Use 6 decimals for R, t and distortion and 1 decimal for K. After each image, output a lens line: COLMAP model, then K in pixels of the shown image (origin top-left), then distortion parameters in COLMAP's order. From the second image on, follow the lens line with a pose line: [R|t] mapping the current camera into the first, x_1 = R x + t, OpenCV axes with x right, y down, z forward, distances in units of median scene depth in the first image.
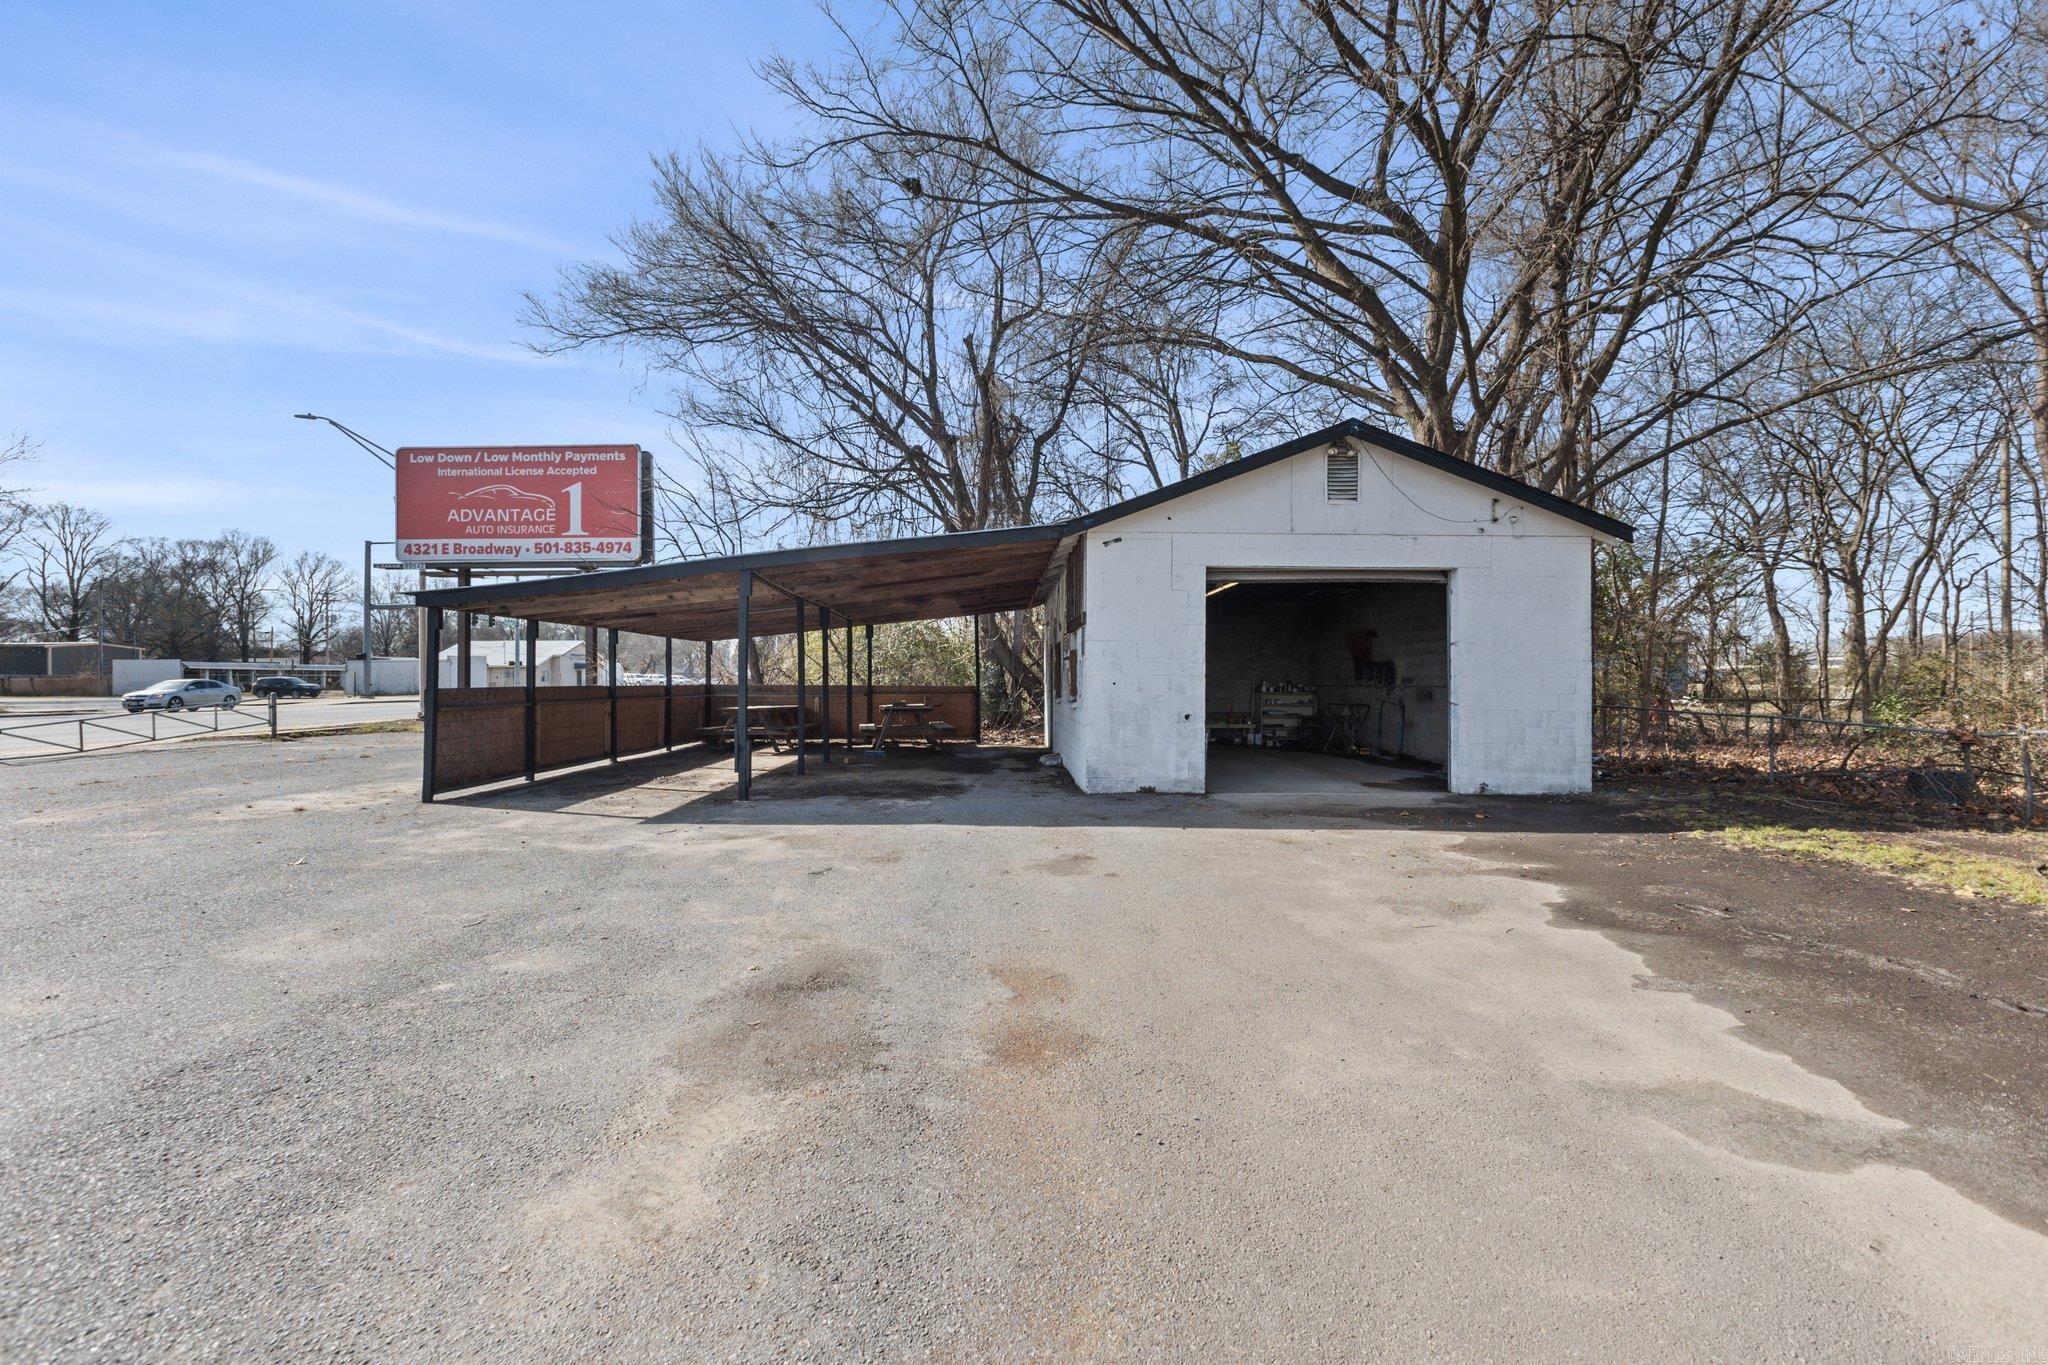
lens RADIAL K [[932.8, 0, 1024.0], [0, 932.8, 682.5], [0, 0, 1]] dist [0.000202, 0.000443]
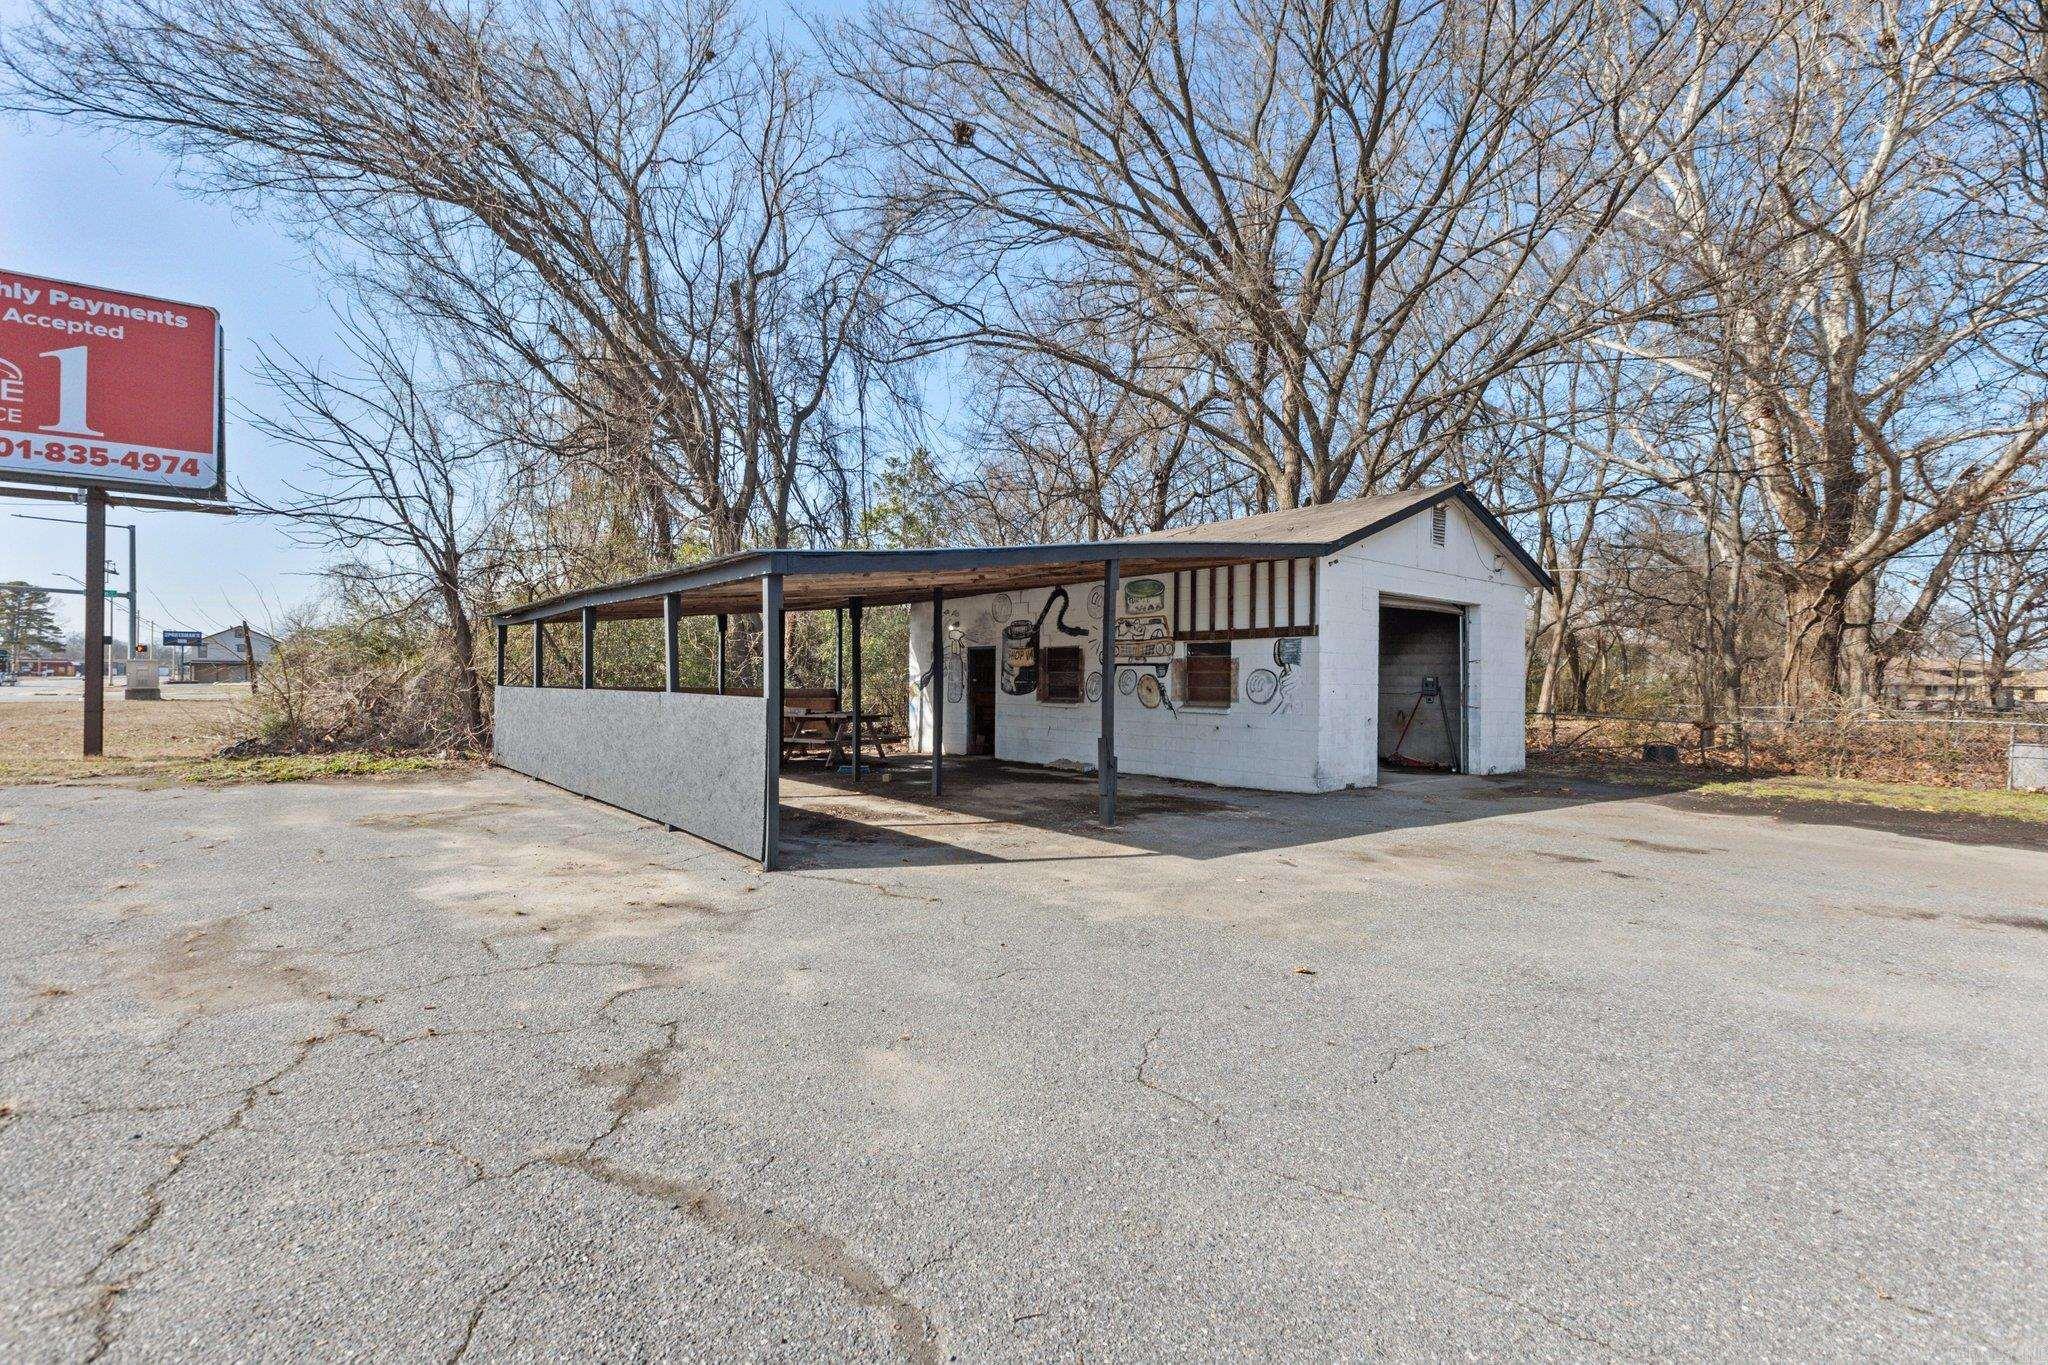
lens RADIAL K [[932.8, 0, 1024.0], [0, 932.8, 682.5], [0, 0, 1]] dist [0.000202, 0.000443]
pose [[0.788502, 0.006260, 0.615000, -0.389009], [-0.008048, 0.999968, 0.000141, -0.003153], [-0.614979, -0.005061, 0.788527, 0.160534]]
